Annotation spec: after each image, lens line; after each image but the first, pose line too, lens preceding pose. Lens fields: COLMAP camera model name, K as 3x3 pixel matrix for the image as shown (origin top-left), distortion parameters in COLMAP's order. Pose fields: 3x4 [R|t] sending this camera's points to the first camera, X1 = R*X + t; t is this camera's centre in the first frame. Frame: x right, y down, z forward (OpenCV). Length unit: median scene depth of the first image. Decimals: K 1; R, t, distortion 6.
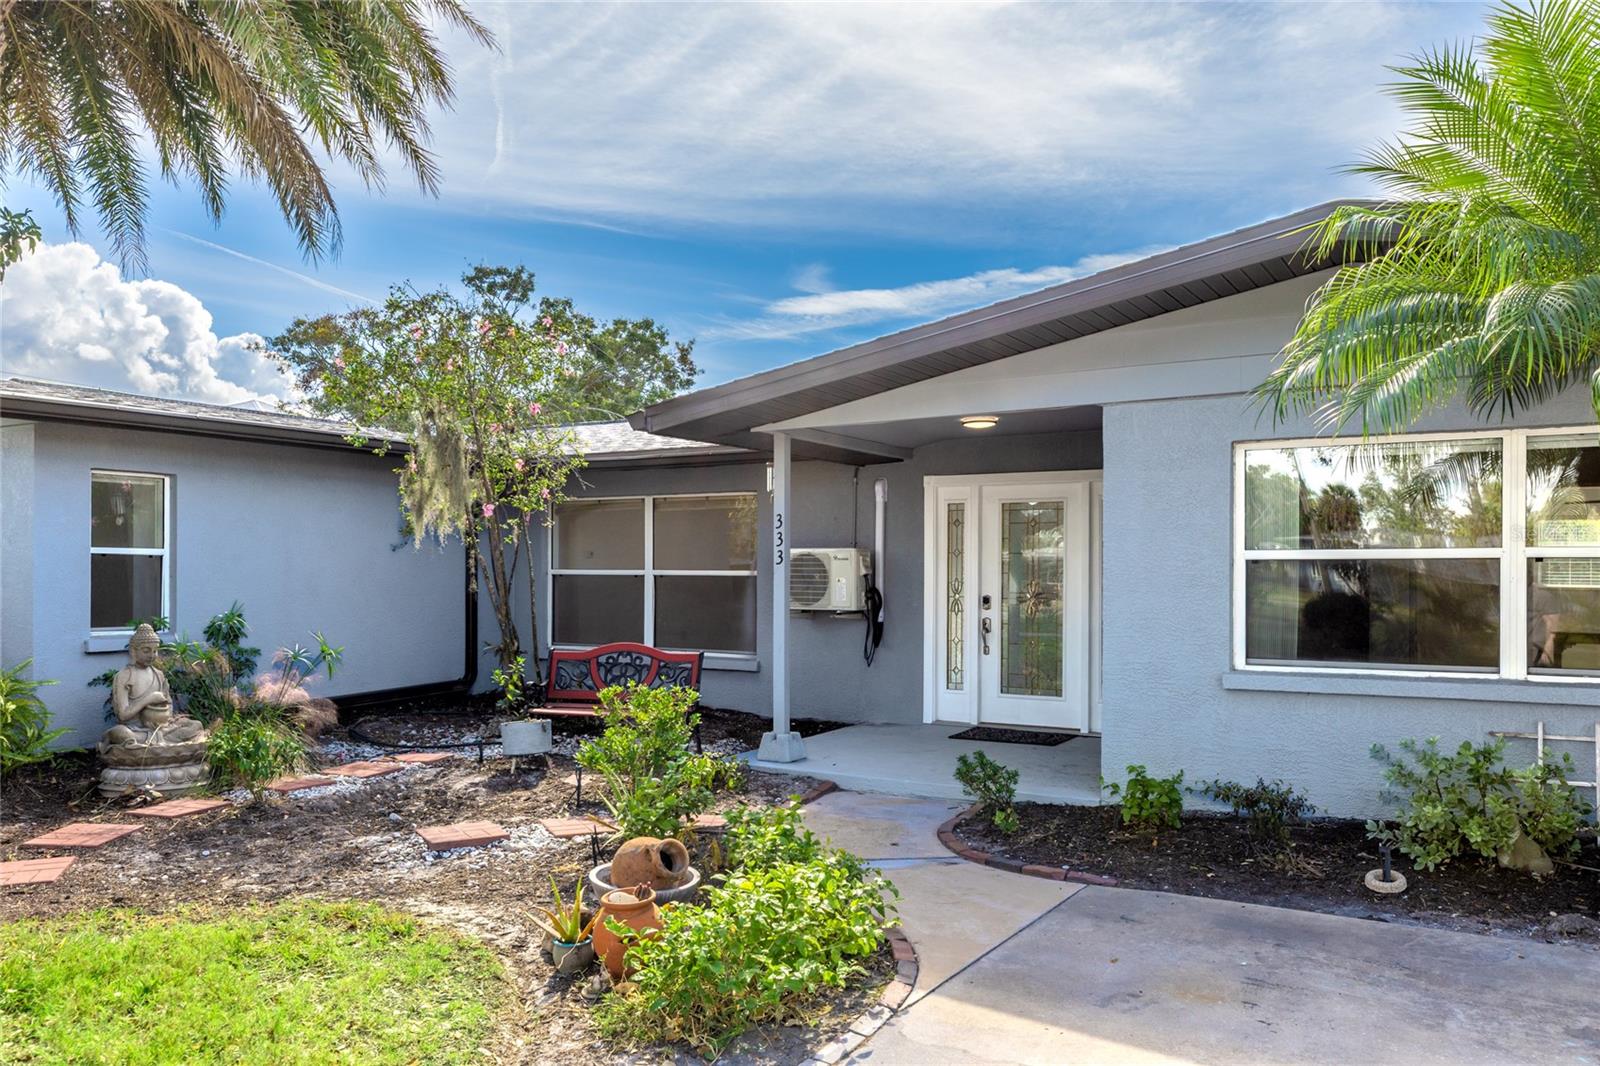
lens RADIAL K [[1260.6, 0, 801.0], [0, 1260.6, 580.7], [0, 0, 1]] dist [-0.004705, 0.001343]
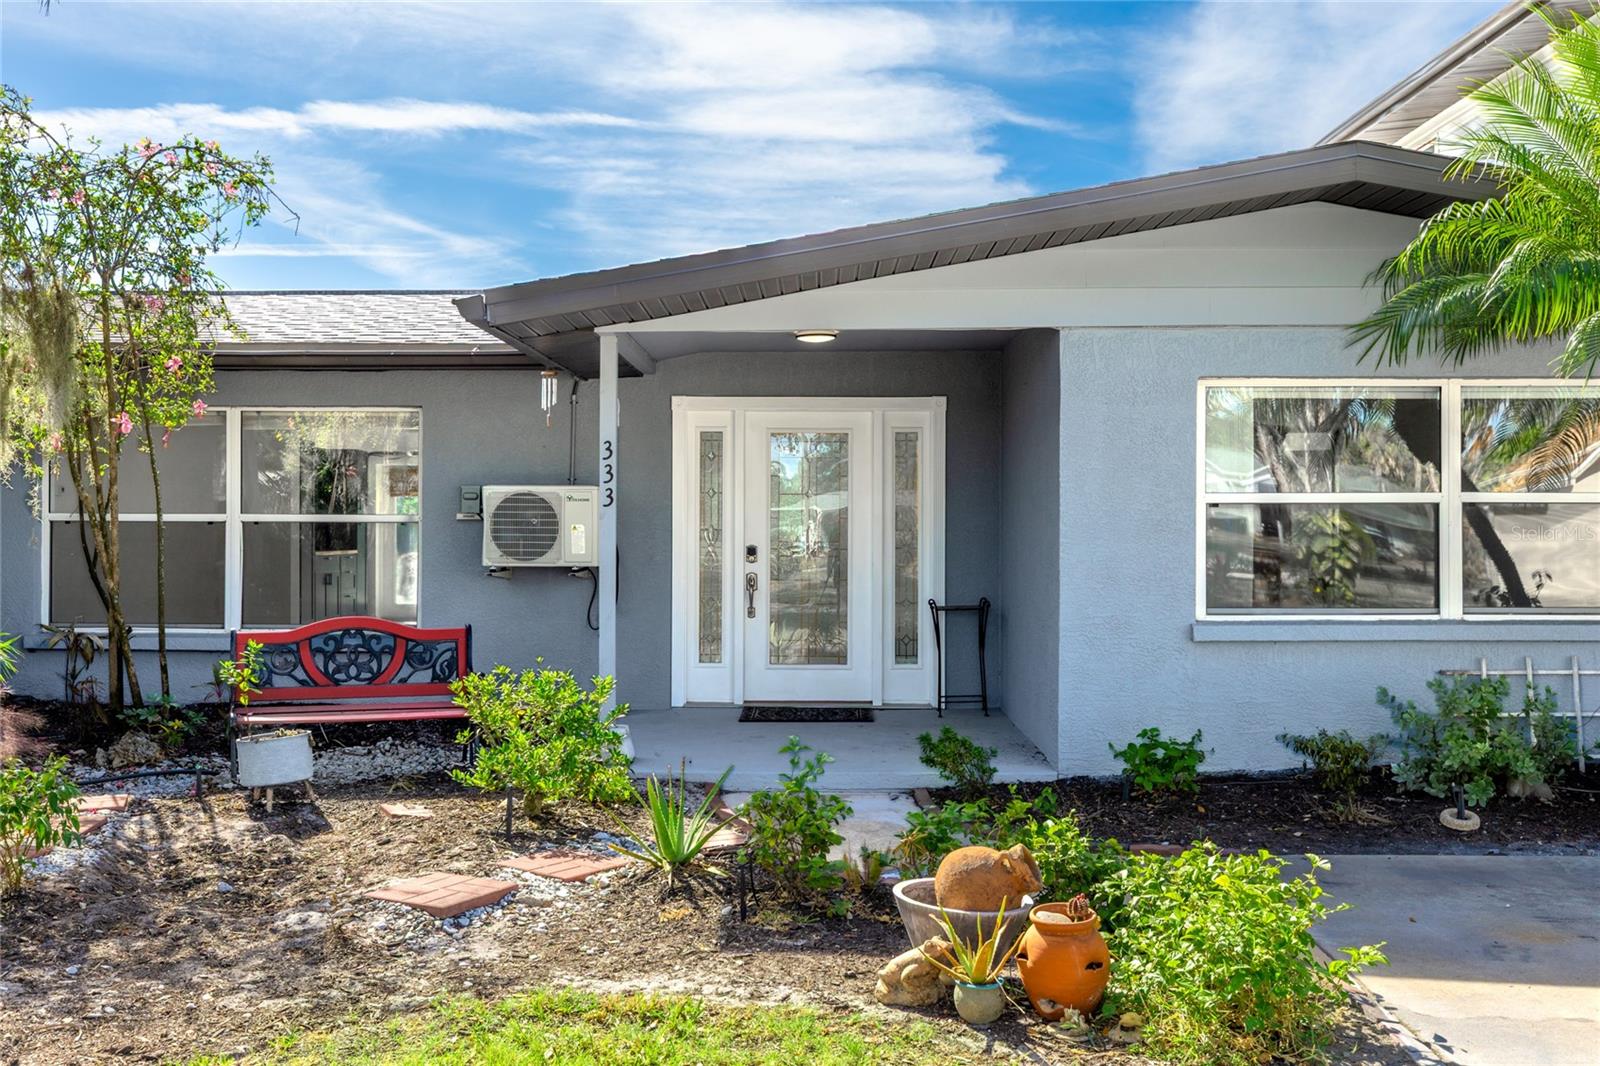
lens RADIAL K [[1628.3, 0, 800.0], [0, 1628.3, 533.0], [0, 0, 1]] dist [-0.013157, -0.000250]
pose [[0.858098, -0.006846, 0.513440, -0.393629], [0.004781, 0.999974, 0.005342, -0.001729], [-0.513463, -0.002129, 0.858109, 0.085614]]
